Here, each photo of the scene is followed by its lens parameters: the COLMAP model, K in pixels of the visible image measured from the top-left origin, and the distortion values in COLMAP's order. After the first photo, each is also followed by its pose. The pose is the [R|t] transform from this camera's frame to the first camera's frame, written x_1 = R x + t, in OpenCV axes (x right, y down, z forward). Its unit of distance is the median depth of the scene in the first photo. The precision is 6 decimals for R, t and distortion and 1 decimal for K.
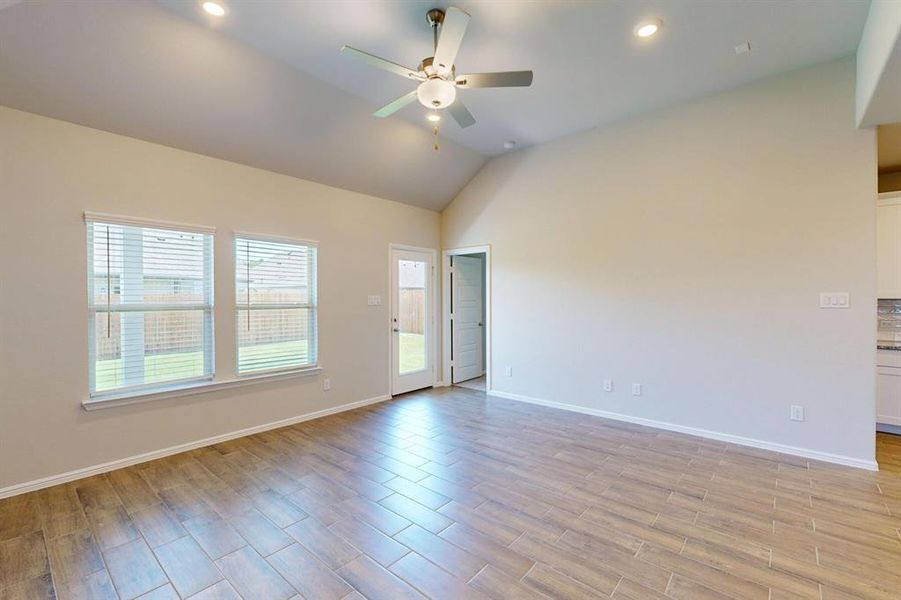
lens RADIAL K [[346.4, 0, 403.4], [0, 346.4, 299.1], [0, 0, 1]] dist [0.000525, 0.000023]
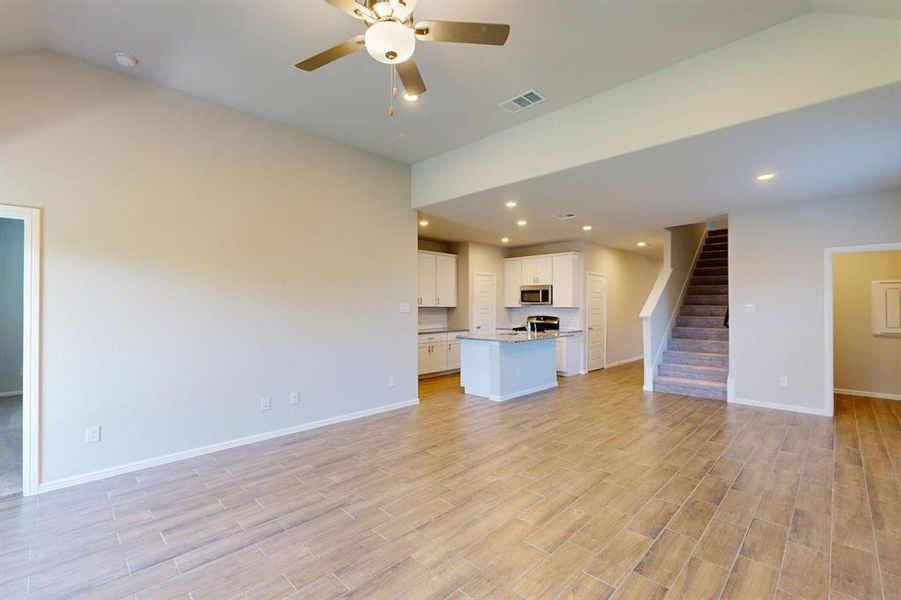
lens RADIAL K [[431.9, 0, 404.9], [0, 431.9, 301.5], [0, 0, 1]] dist [-0.003630, -0.000597]
pose [[0.055995, 0.010486, 0.998376, -0.573837], [0.009321, 0.999896, -0.011024, -0.003397], [-0.998388, 0.009923, 0.055891, 0.623734]]
